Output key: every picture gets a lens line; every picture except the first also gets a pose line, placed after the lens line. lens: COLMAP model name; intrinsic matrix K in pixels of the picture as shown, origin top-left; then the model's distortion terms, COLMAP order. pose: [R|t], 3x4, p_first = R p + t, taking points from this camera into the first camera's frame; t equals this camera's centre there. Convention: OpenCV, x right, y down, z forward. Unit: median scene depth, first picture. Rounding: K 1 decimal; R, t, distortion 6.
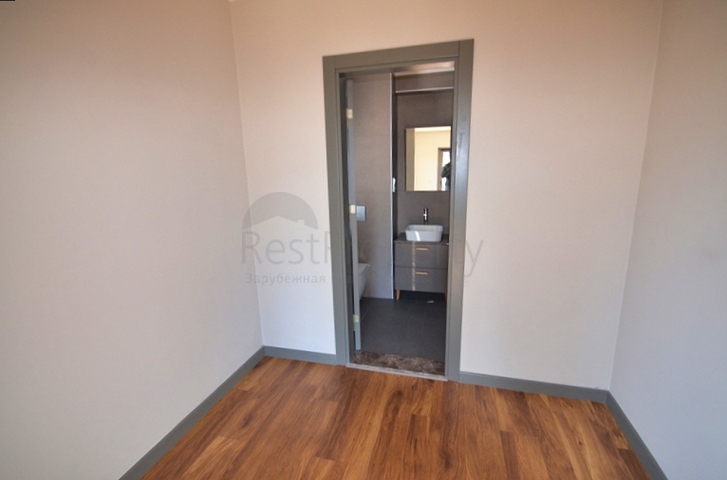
lens RADIAL K [[320.6, 0, 365.9], [0, 320.6, 239.5], [0, 0, 1]] dist [0.000173, -0.000513]
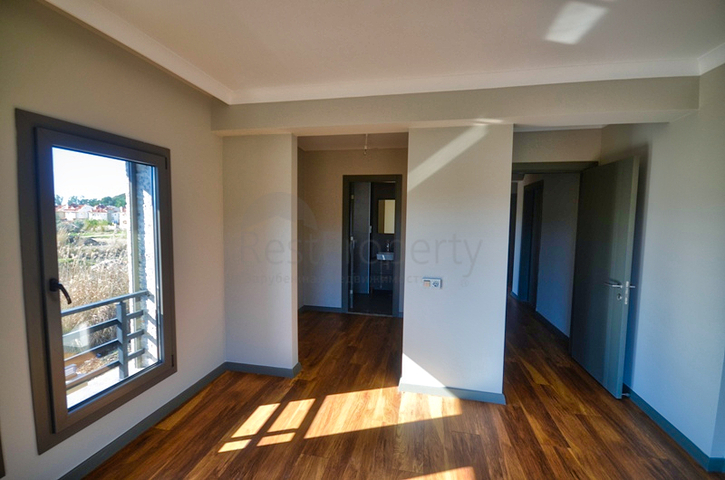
lens RADIAL K [[322.1, 0, 363.5], [0, 322.1, 244.4], [0, 0, 1]] dist [-0.002545, -0.000454]
pose [[0.997664, 0.031603, 0.060569, -0.074429], [-0.021985, 0.987928, -0.153345, 0.224774], [-0.064684, 0.151655, 0.986315, -0.937955]]
